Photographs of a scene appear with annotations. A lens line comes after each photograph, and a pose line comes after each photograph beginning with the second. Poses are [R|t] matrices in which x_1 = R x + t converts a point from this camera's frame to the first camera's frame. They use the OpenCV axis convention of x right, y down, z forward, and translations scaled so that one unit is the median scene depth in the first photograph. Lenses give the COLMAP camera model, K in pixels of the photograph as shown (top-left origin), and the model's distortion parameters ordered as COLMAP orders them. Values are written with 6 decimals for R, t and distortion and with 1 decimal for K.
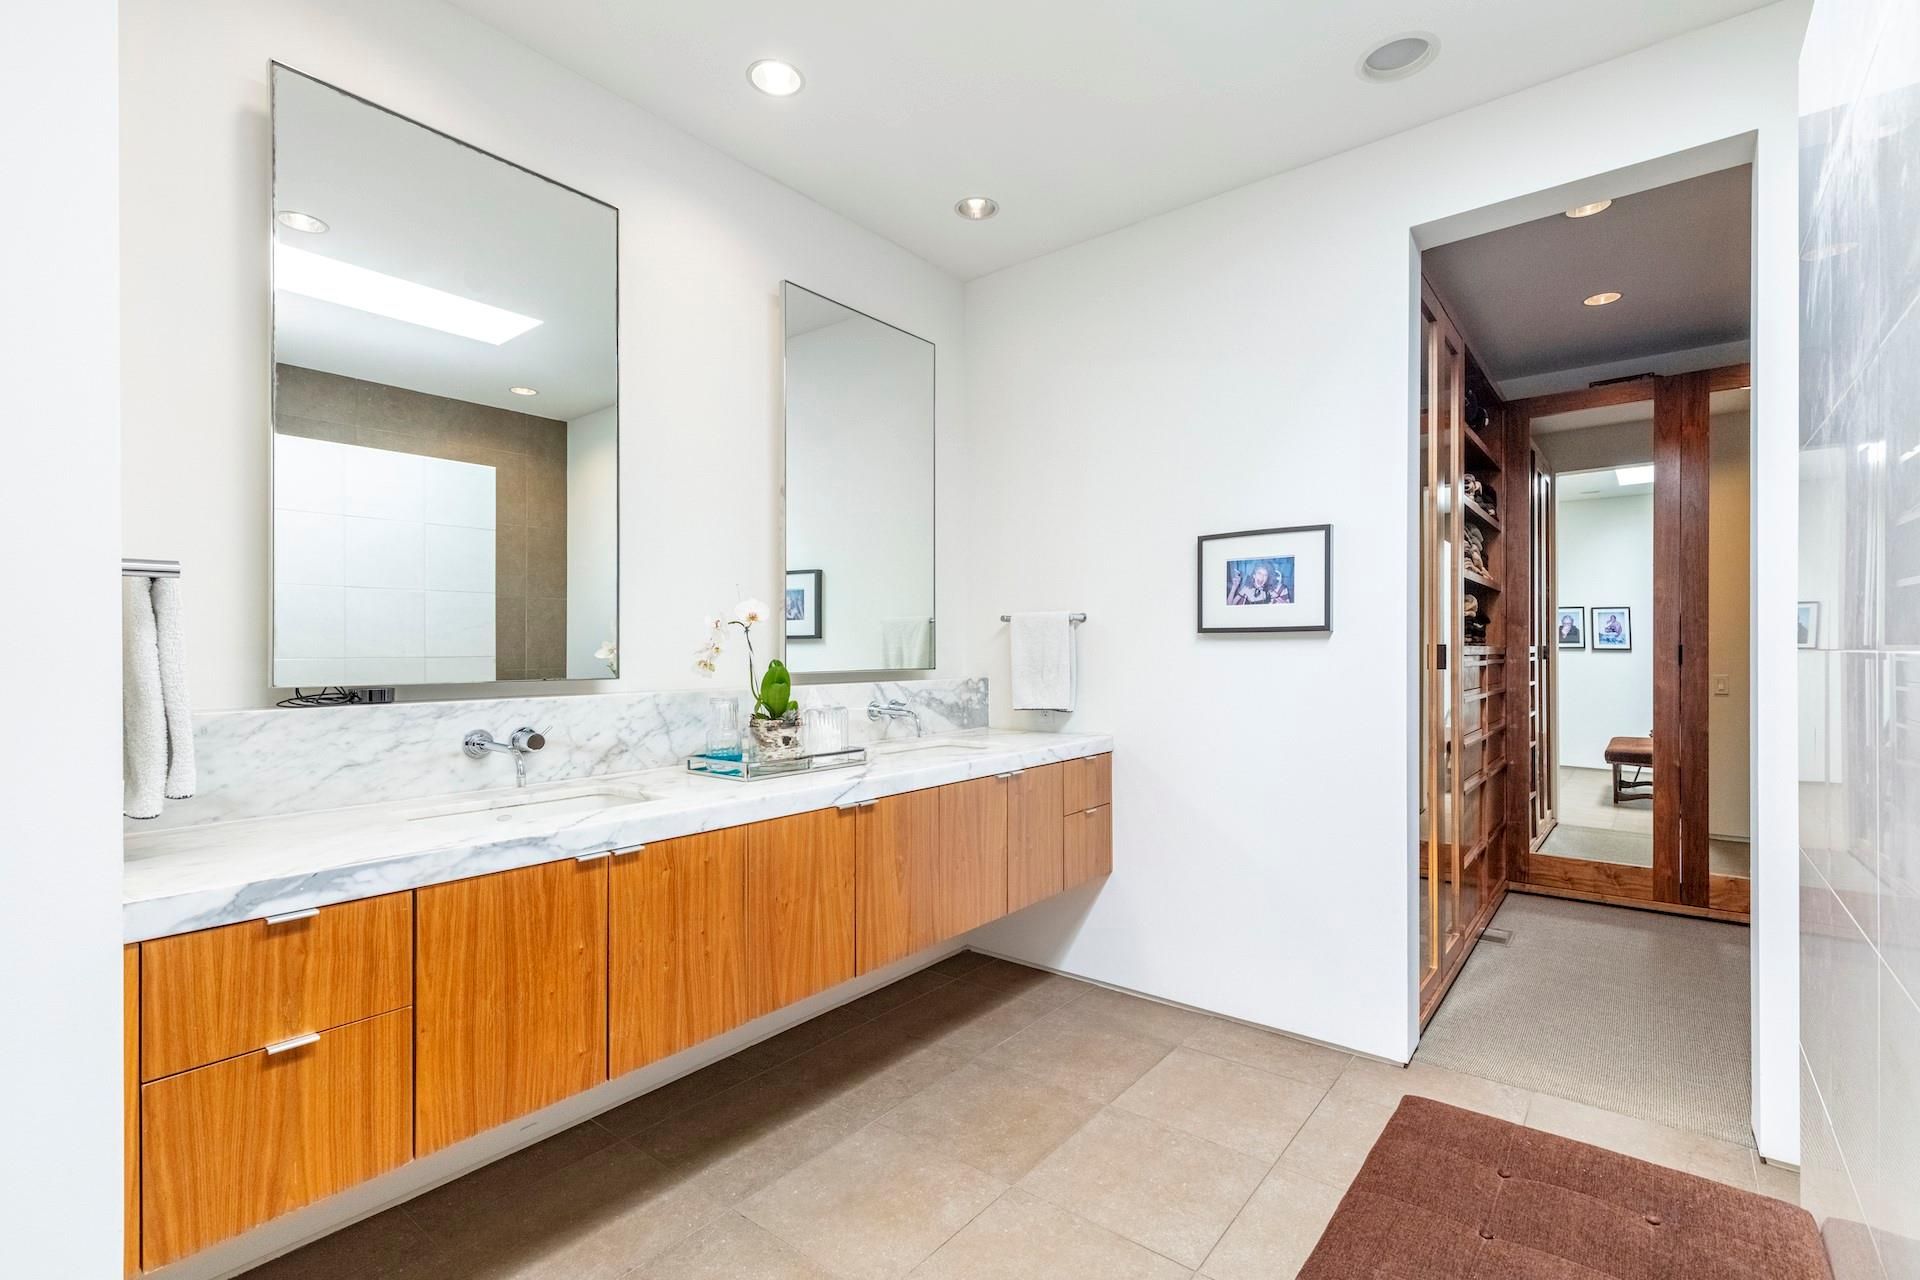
lens RADIAL K [[868.4, 0, 954.2], [0, 868.4, 642.6], [0, 0, 1]] dist [0.004550, 0.000061]
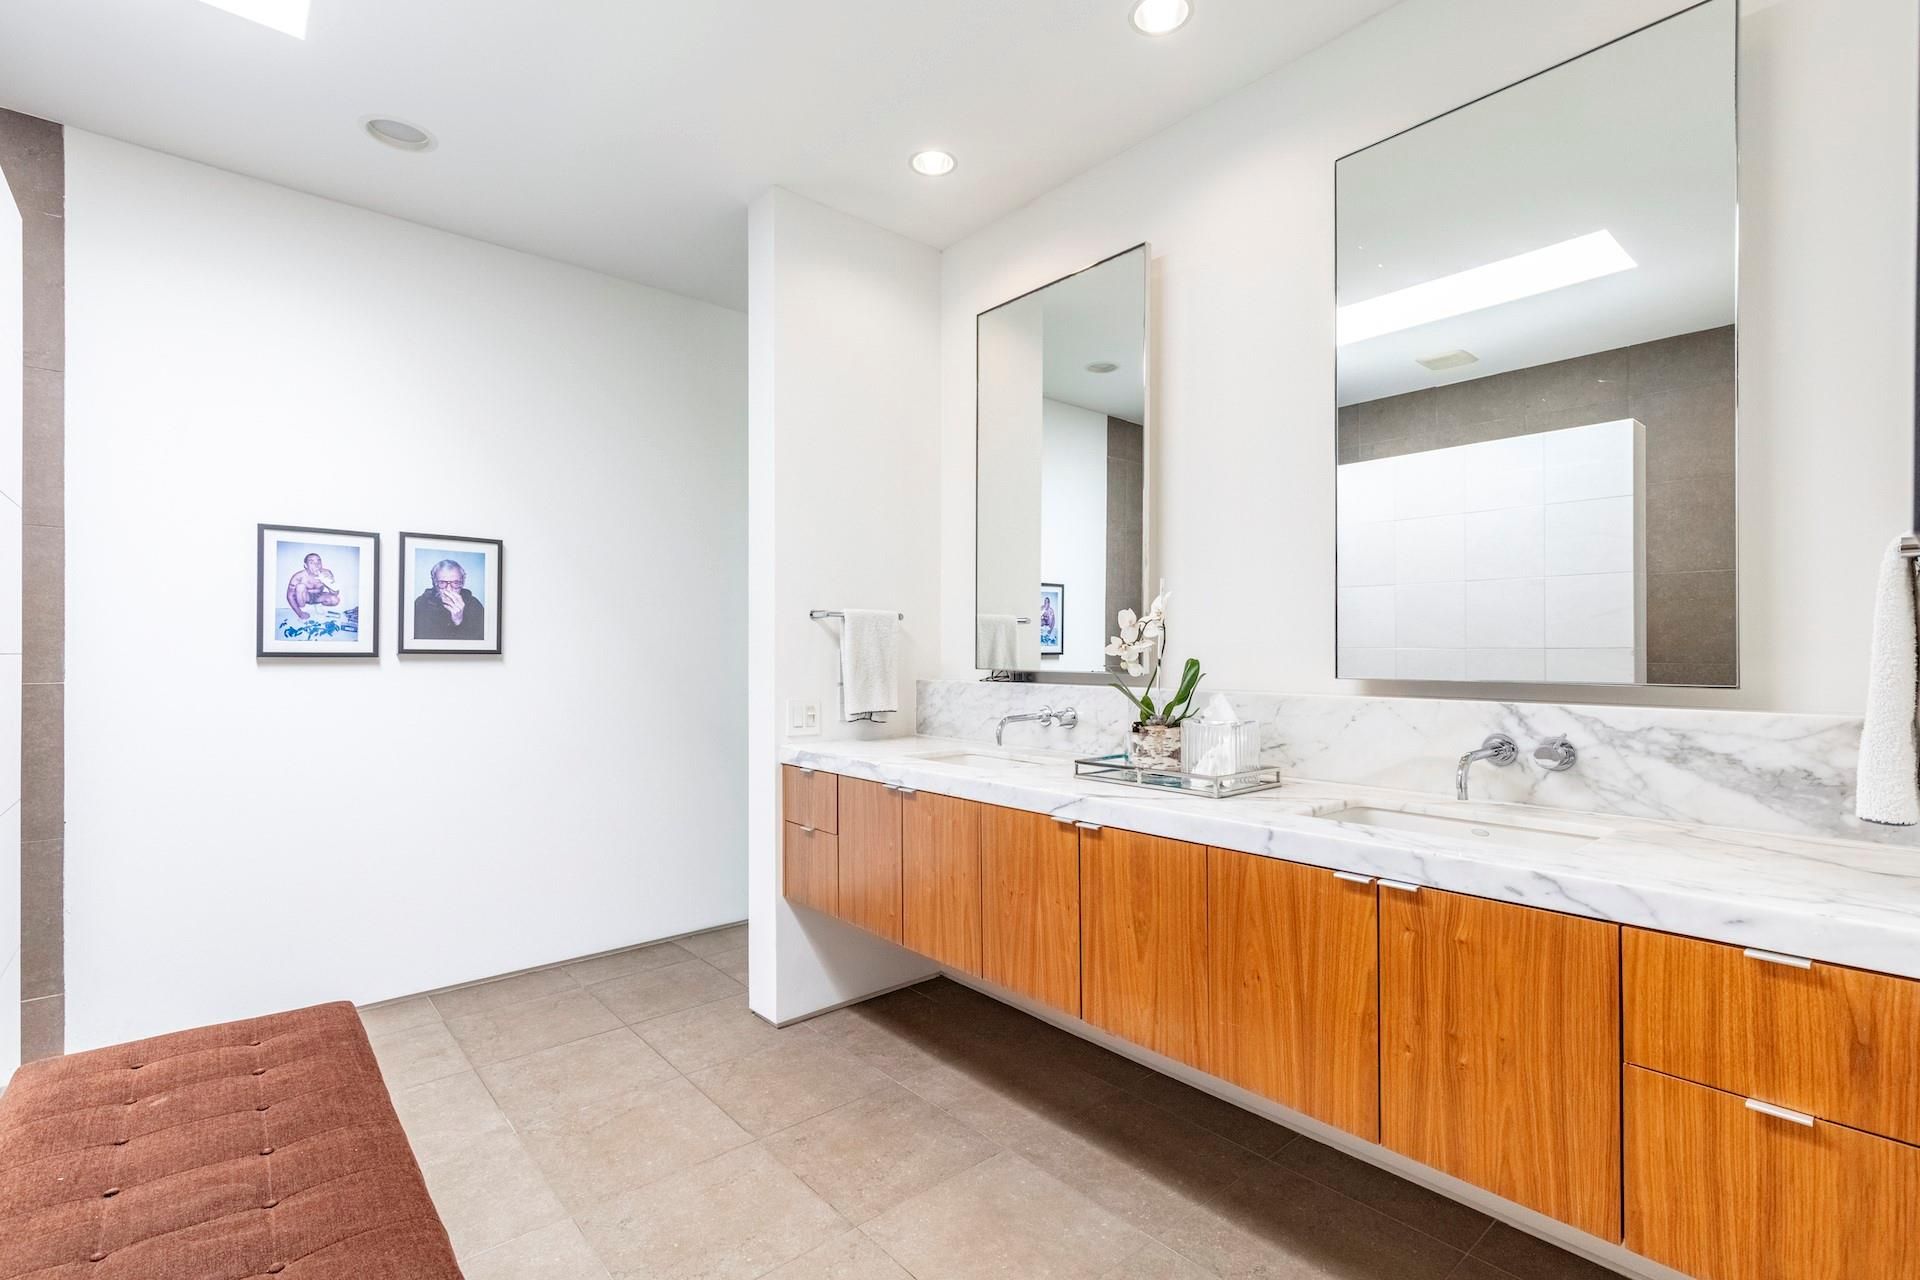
lens RADIAL K [[868.4, 0, 954.2], [0, 868.4, 642.6], [0, 0, 1]] dist [0.004550, 0.000061]
pose [[-0.172962, -0.001745, -0.984927, 0.763633], [0.011657, 0.999925, -0.003819, 0.004876], [0.984859, -0.012141, -0.172929, 1.013541]]
